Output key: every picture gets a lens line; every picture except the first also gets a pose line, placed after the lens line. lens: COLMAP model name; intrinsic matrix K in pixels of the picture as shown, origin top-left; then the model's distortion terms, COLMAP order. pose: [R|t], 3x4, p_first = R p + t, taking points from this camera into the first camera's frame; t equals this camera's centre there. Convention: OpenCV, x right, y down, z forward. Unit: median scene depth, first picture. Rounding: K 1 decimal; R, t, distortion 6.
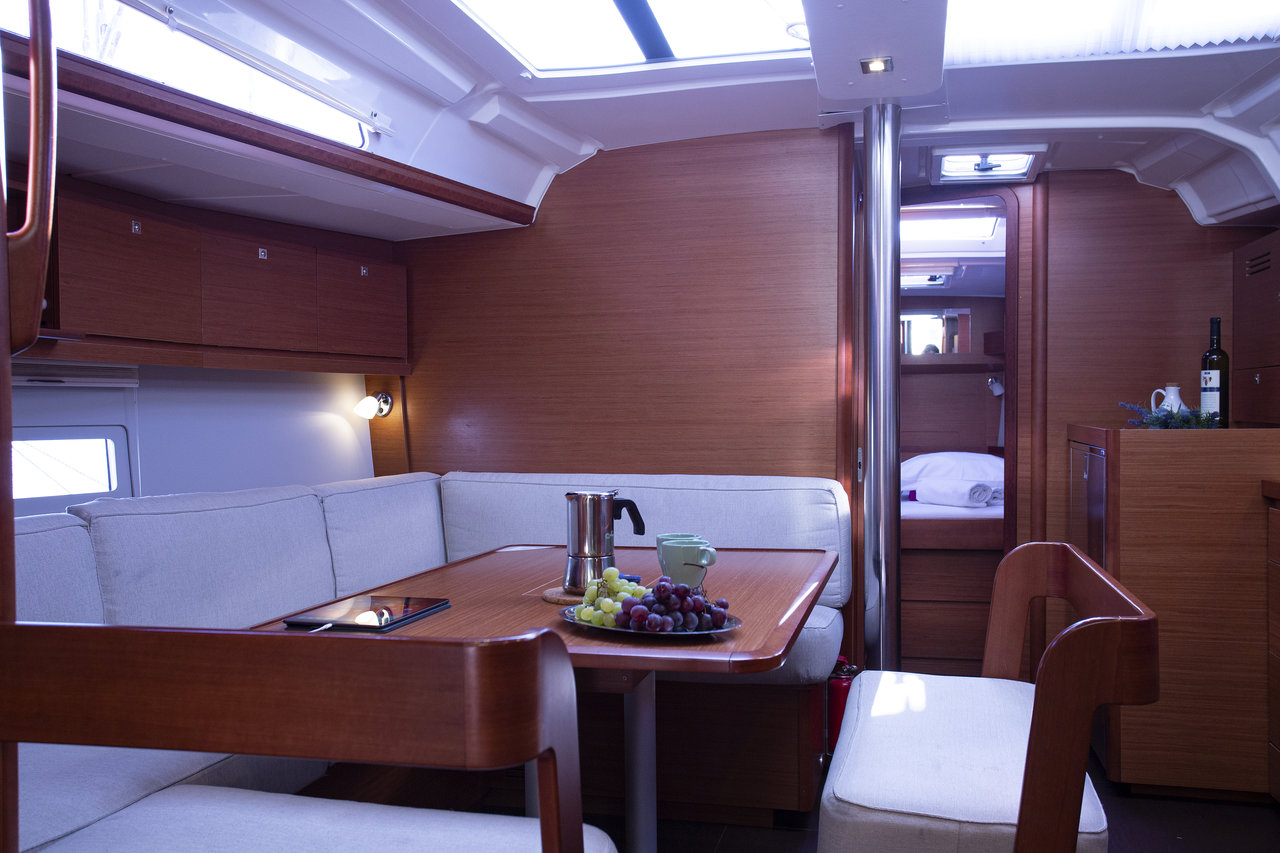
lens RADIAL K [[1167.9, 0, 625.0], [0, 1167.9, 426.1], [0, 0, 1]] dist [0.036551, 0.059522]
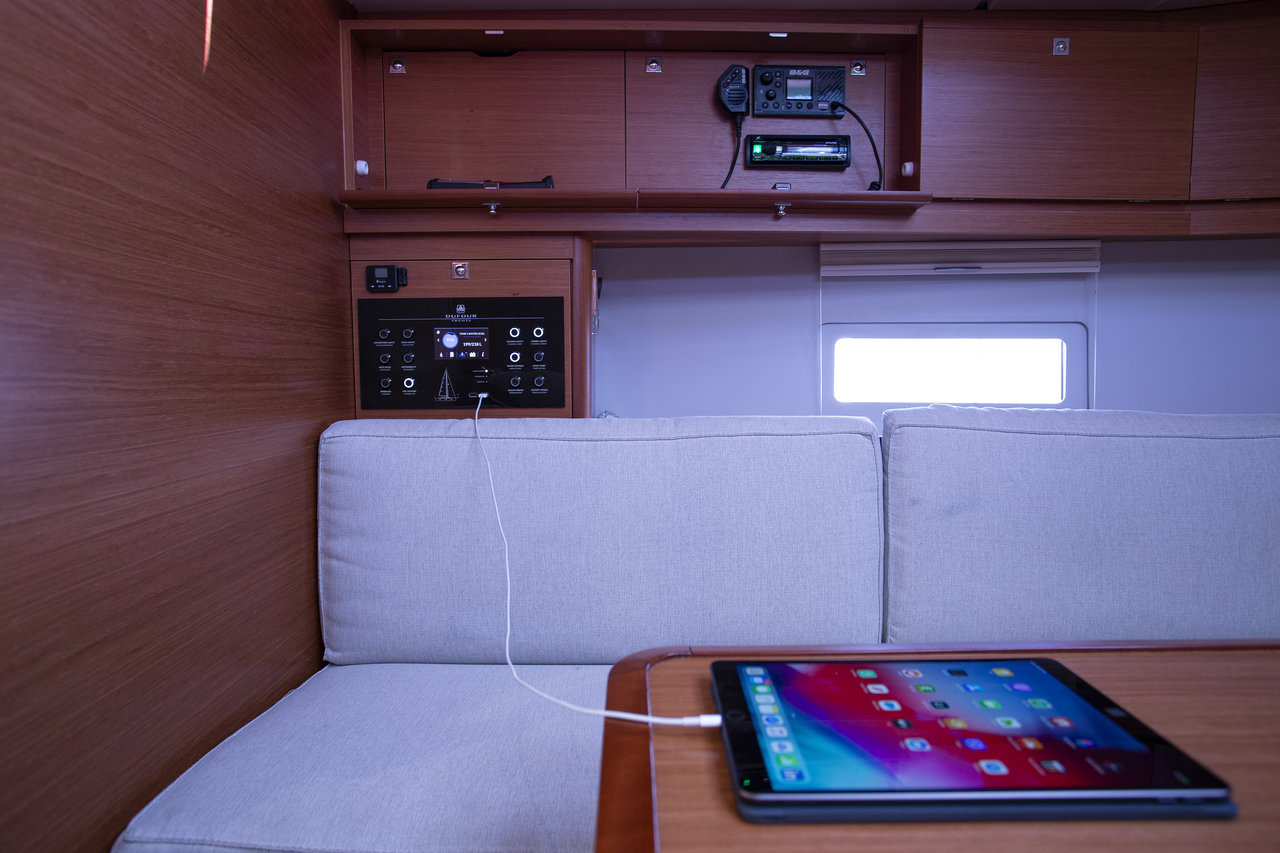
lens RADIAL K [[762.9, 0, 639.5], [0, 762.9, 429.2], [0, 0, 1]] dist [-0.023321, -0.000529]
pose [[0.276375, 0.082677, -0.957487, -0.012635], [-0.013629, 0.996530, 0.082114, 0.030395], [0.960953, -0.009645, 0.276542, 0.522121]]
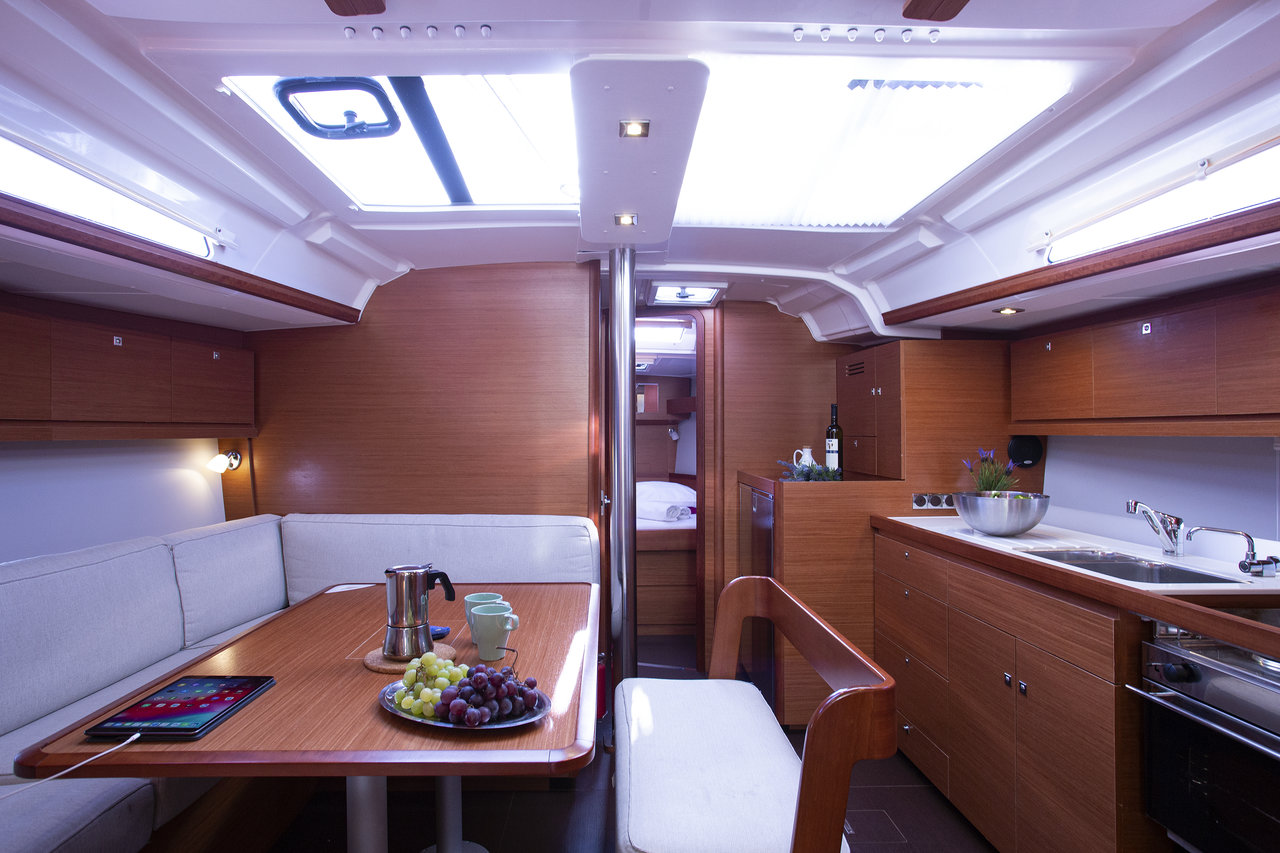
lens RADIAL K [[721.3, 0, 603.3], [0, 721.3, 429.6], [0, 0, 1]] dist [-0.013917, 0.036597]
pose [[0.969980, 0.000554, 0.243185, -0.010269], [0.003556, 0.999858, -0.016464, -0.044014], [-0.243159, 0.016834, 0.969840, 0.175968]]
